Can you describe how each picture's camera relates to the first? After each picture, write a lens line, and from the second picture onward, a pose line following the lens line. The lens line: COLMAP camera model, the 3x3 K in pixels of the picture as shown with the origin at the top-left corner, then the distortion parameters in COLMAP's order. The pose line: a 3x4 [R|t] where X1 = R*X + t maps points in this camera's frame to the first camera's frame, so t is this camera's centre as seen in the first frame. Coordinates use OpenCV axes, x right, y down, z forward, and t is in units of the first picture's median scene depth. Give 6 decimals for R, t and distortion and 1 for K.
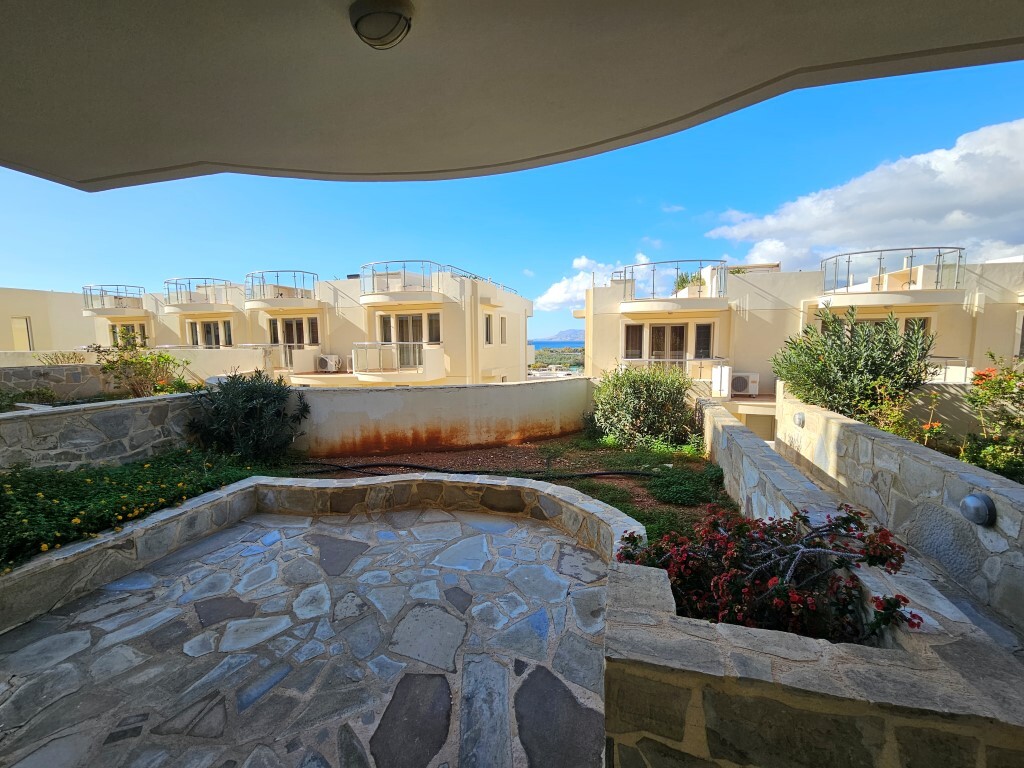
lens RADIAL K [[415.8, 0, 507.6], [0, 415.8, 383.9], [0, 0, 1]] dist [0.001948, -0.000049]
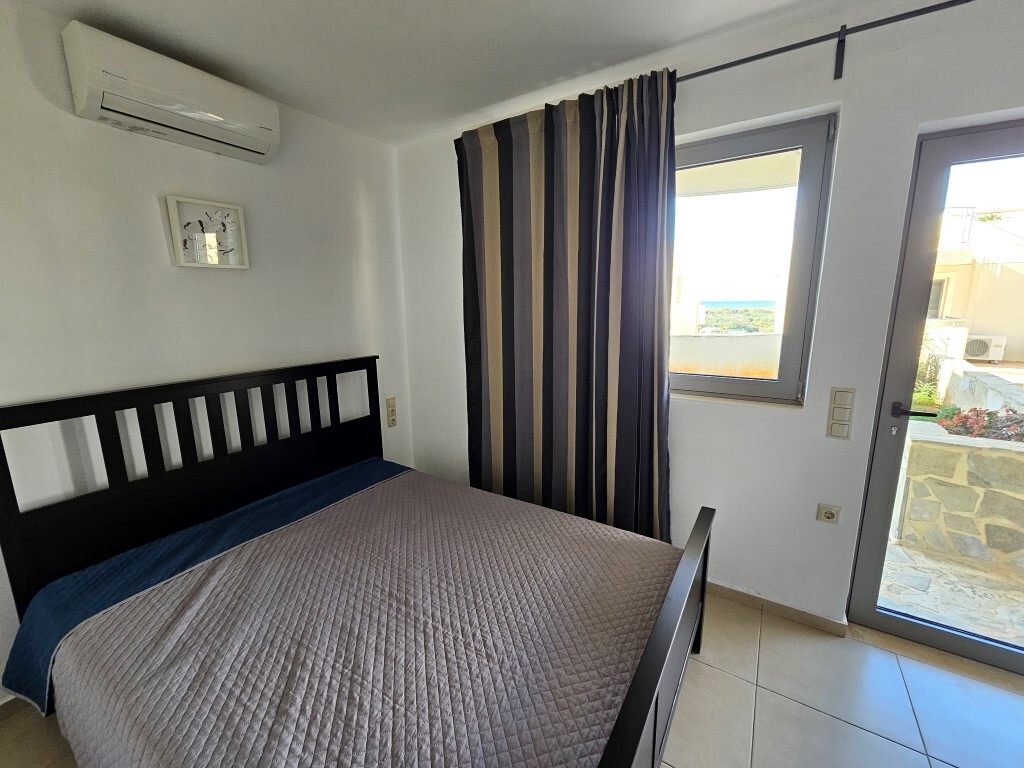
lens RADIAL K [[421.1, 0, 506.1], [0, 421.1, 384.3], [0, 0, 1]] dist [-0.001546, -0.000266]
pose [[0.948145, 0.059288, -0.312260, -0.089263], [-0.030349, 0.994847, 0.096737, 0.016468], [0.316386, -0.082244, 0.945059, -0.139942]]
